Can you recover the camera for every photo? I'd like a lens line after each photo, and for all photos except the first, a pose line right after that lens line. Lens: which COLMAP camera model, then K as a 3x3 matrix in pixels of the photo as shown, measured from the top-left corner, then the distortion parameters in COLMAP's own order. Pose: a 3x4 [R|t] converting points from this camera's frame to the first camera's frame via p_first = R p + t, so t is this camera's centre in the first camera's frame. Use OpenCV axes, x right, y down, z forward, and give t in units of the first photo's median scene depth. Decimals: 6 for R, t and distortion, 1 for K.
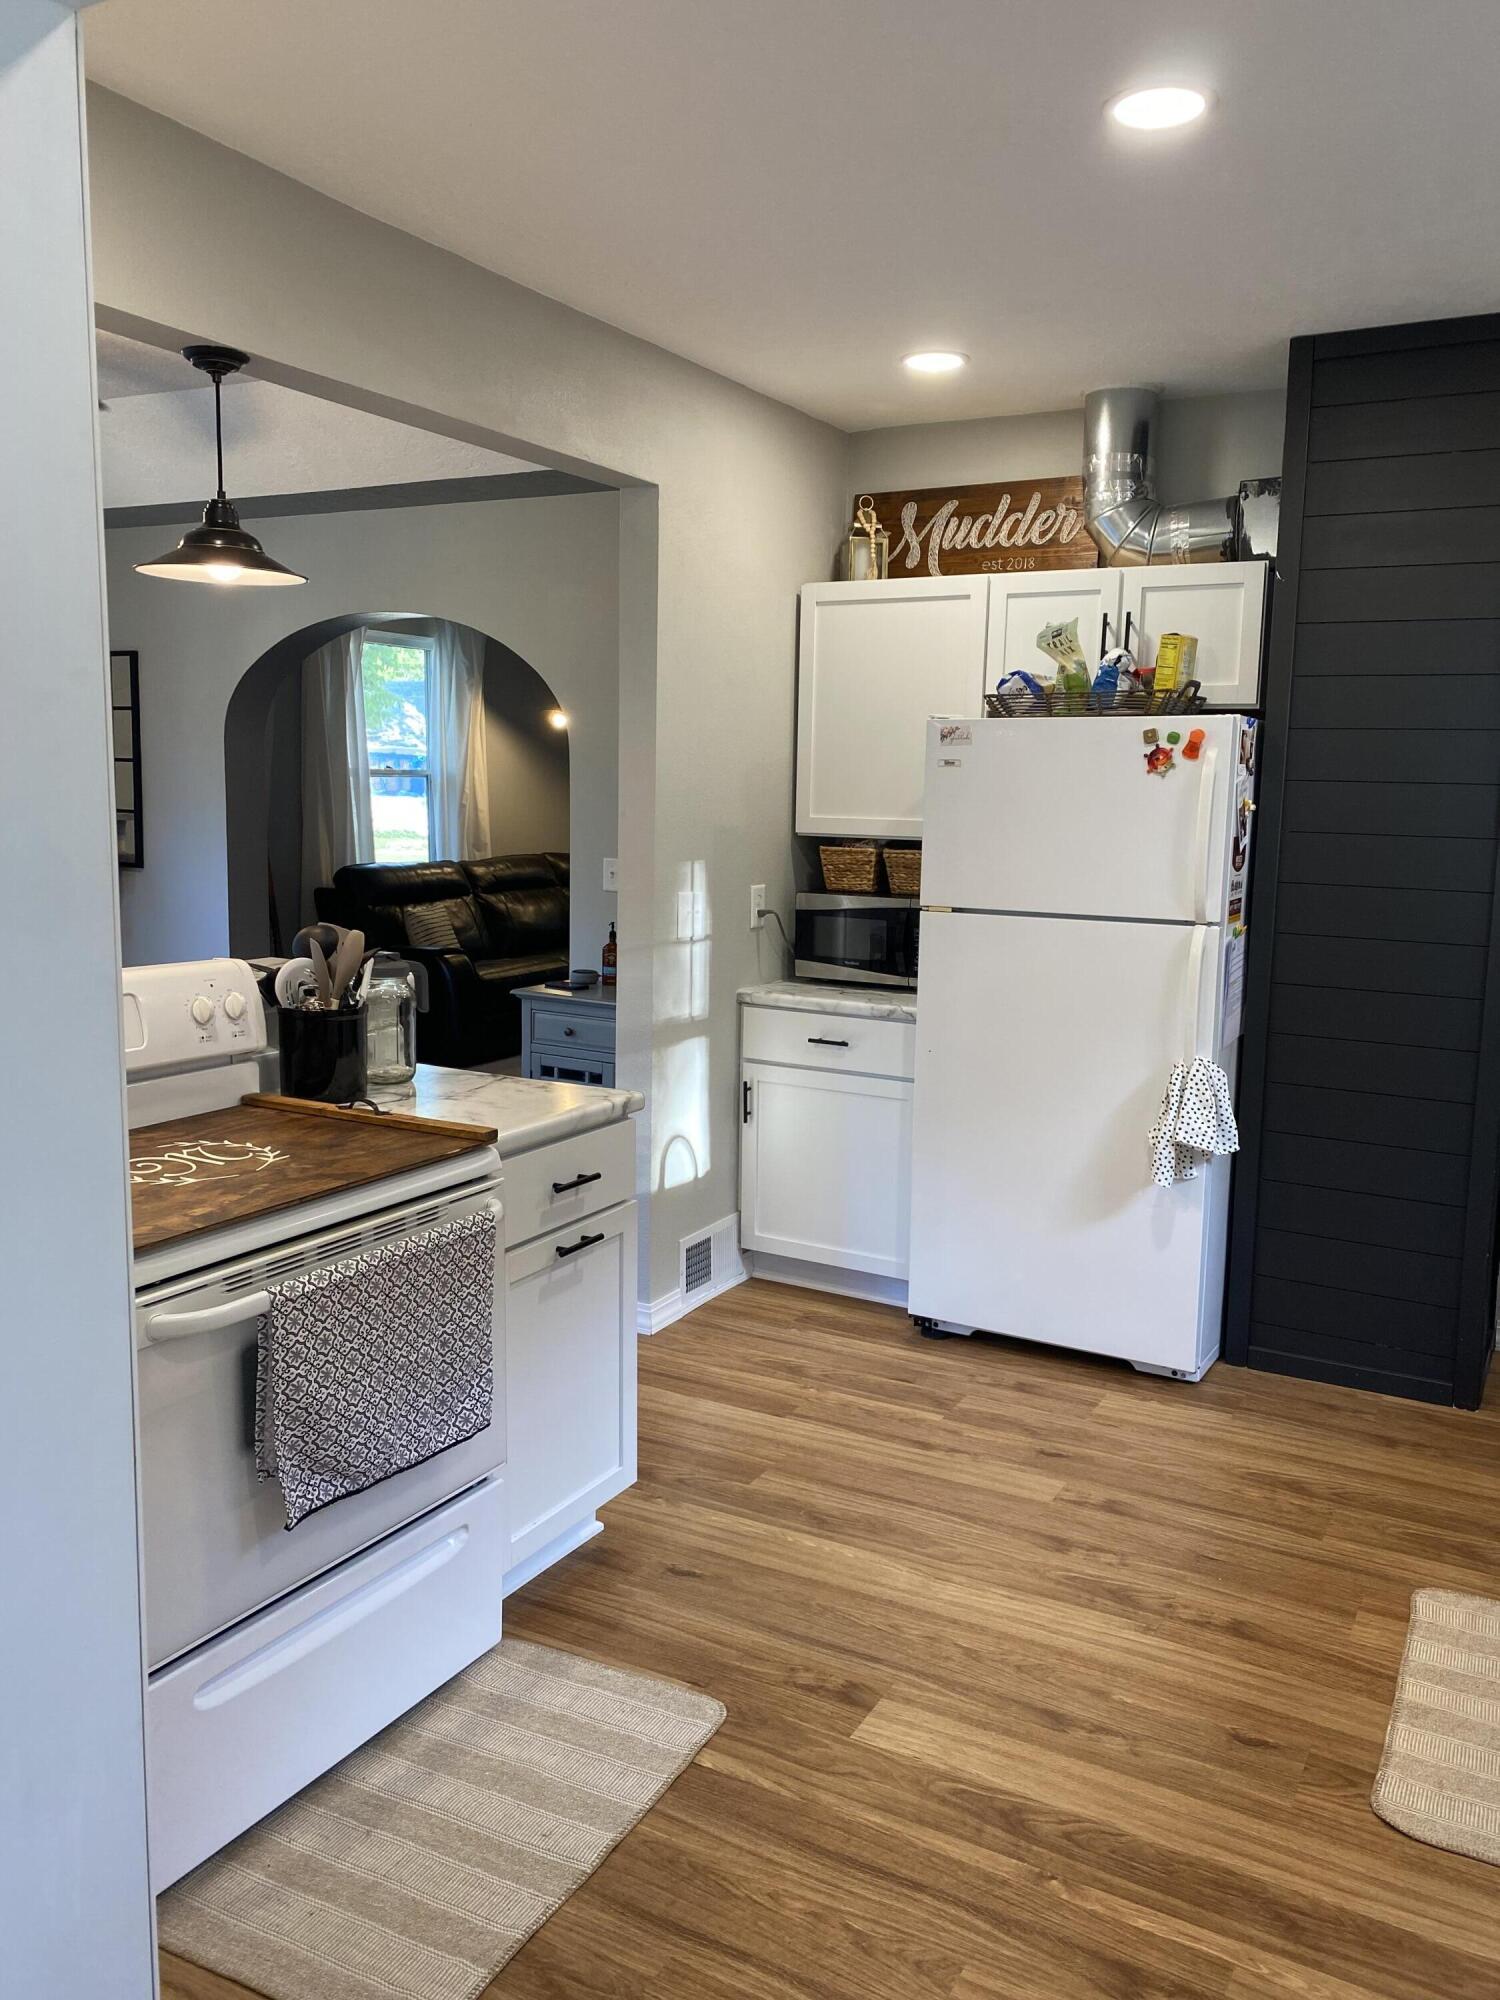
lens RADIAL K [[1557.7, 0, 751.0], [0, 1557.7, 998.8], [0, 0, 1]] dist [0.043482, -0.018085]
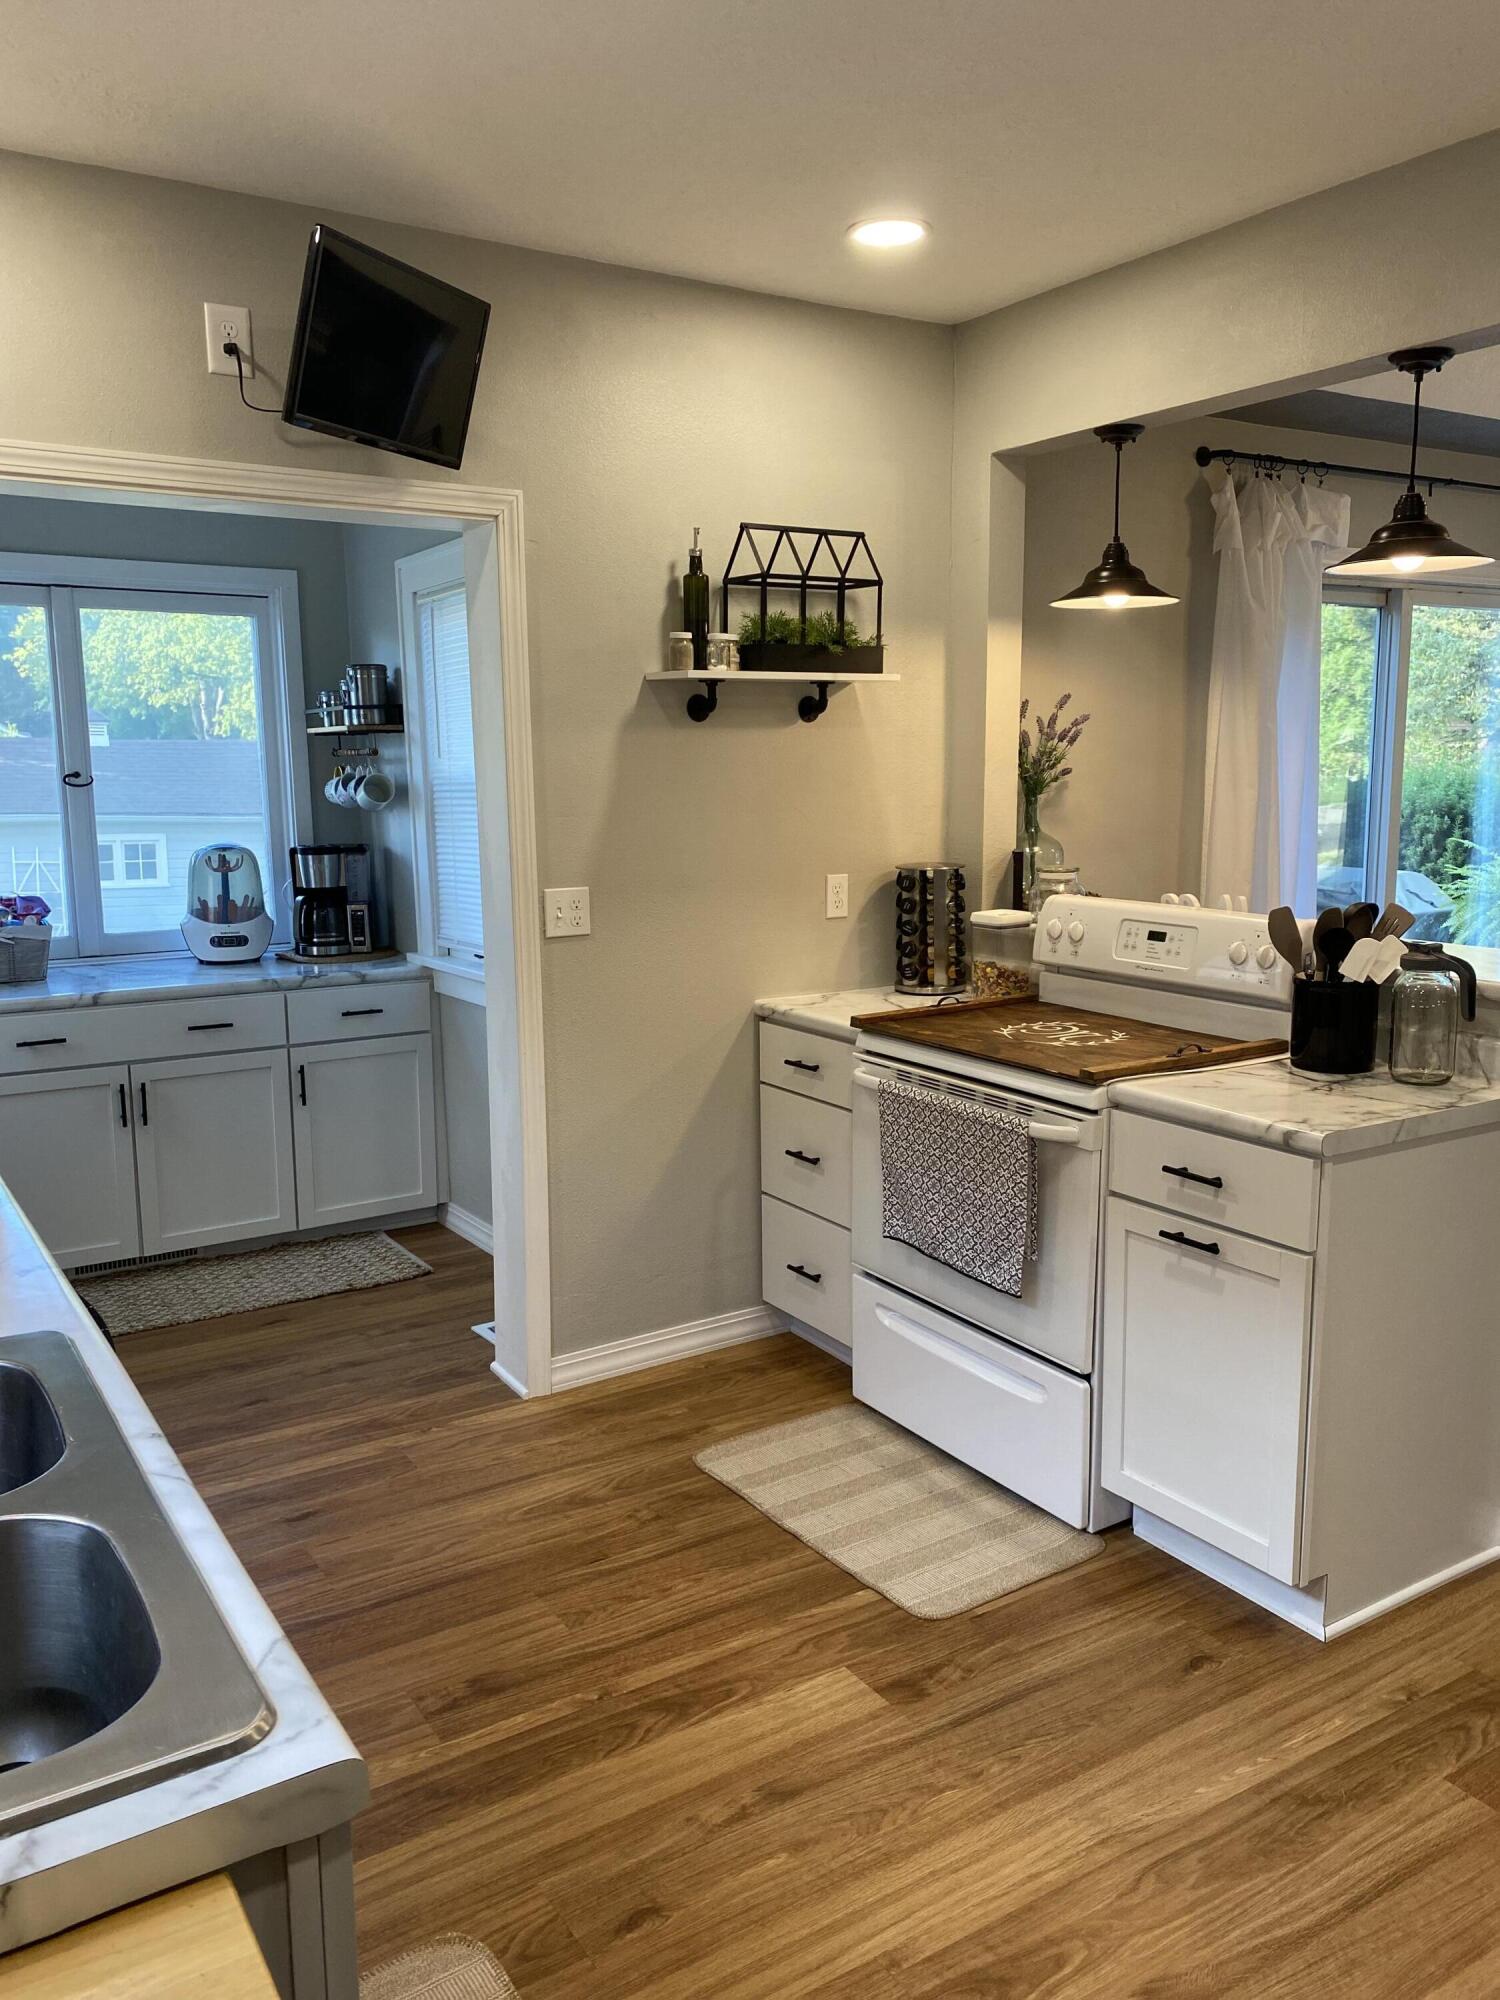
lens RADIAL K [[1557.7, 0, 784.1], [0, 1557.7, 994.3], [0, 0, 1]] dist [0.043482, -0.018085]
pose [[-0.459485, 0.121774, -0.879798, 0.998172], [-0.122957, 0.972298, 0.198793, -0.180288], [0.879634, 0.199520, -0.431783, 1.394122]]
